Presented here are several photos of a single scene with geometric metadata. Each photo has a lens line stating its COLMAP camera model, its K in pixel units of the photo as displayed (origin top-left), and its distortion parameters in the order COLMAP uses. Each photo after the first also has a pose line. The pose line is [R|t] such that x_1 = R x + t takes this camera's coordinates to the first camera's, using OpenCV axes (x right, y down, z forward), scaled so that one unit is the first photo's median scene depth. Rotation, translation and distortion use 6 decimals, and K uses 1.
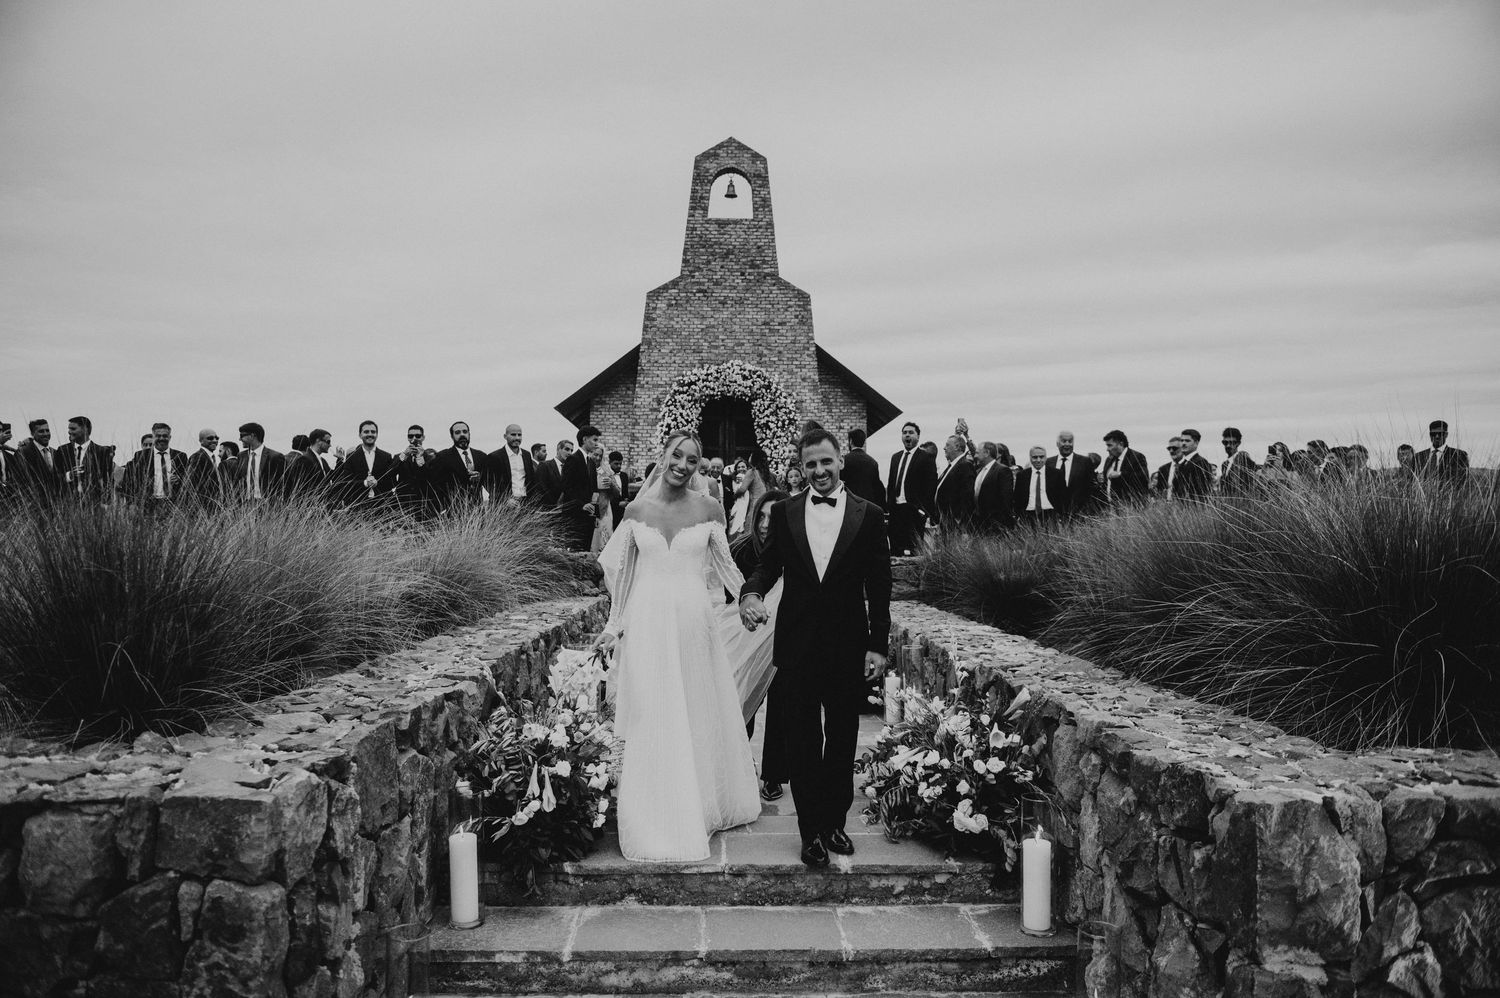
lens RADIAL K [[1006.5, 0, 750.0], [0, 1006.5, 499.0], [0, 0, 1]] dist [-0.054186, -0.001193]
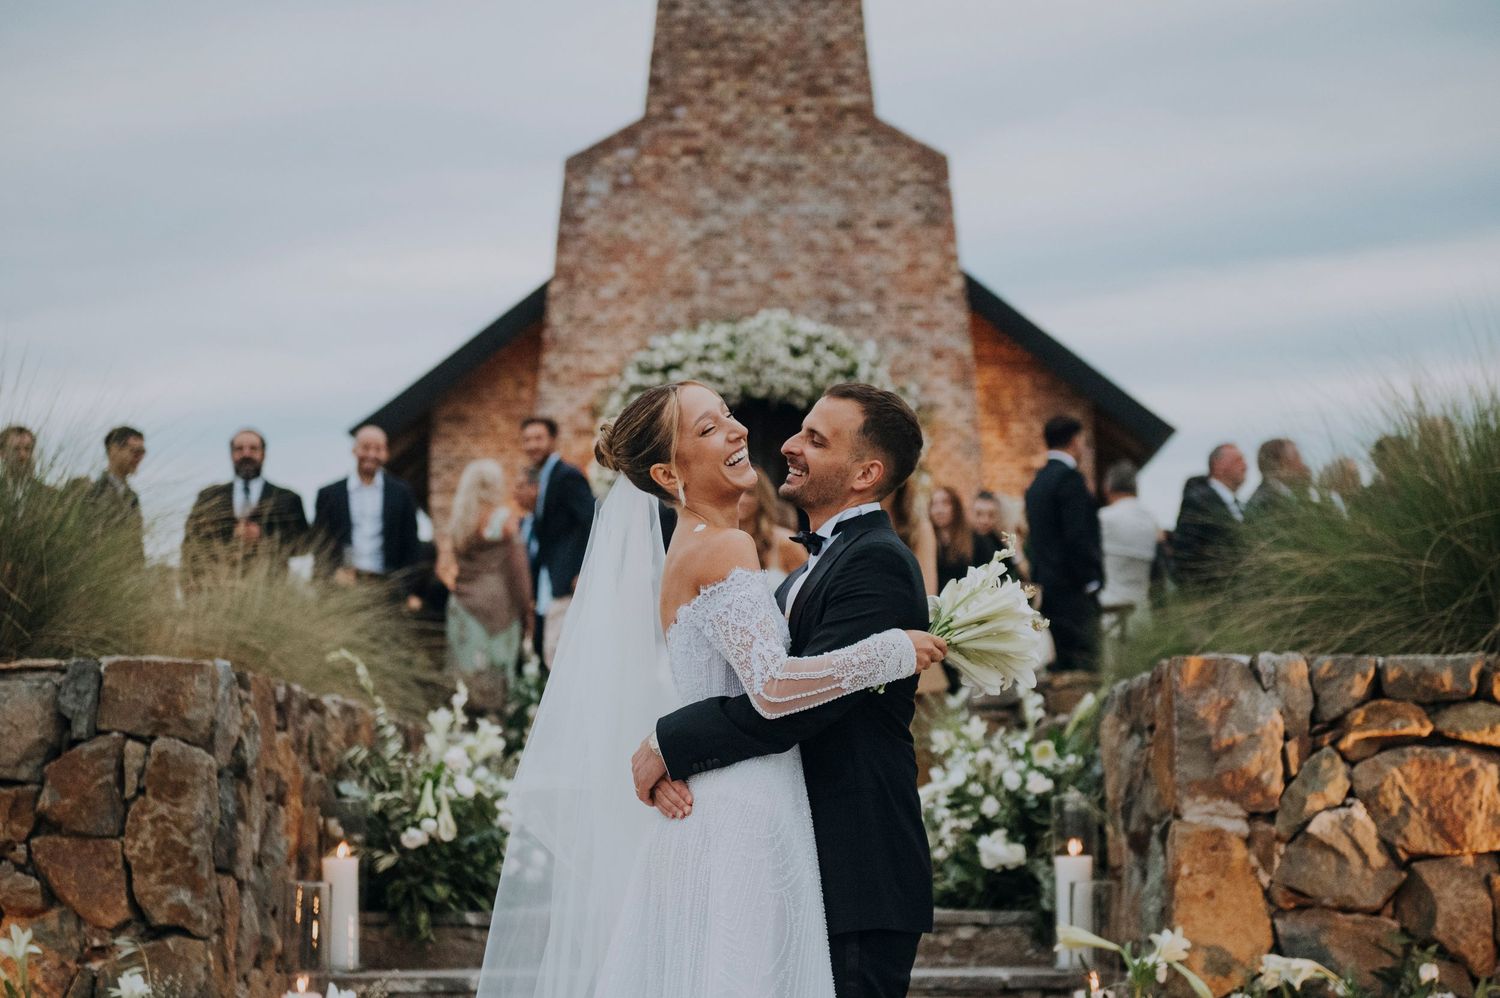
lens RADIAL K [[3026.0, 0, 747.9], [0, 3026.0, 498.3], [0, 0, 1]] dist [0.050211, 0.018367]
pose [[0.999053, -0.015107, -0.040802, 0.207244], [0.011520, 0.996162, -0.086764, 0.412070], [0.041956, 0.086212, 0.995393, -2.140660]]
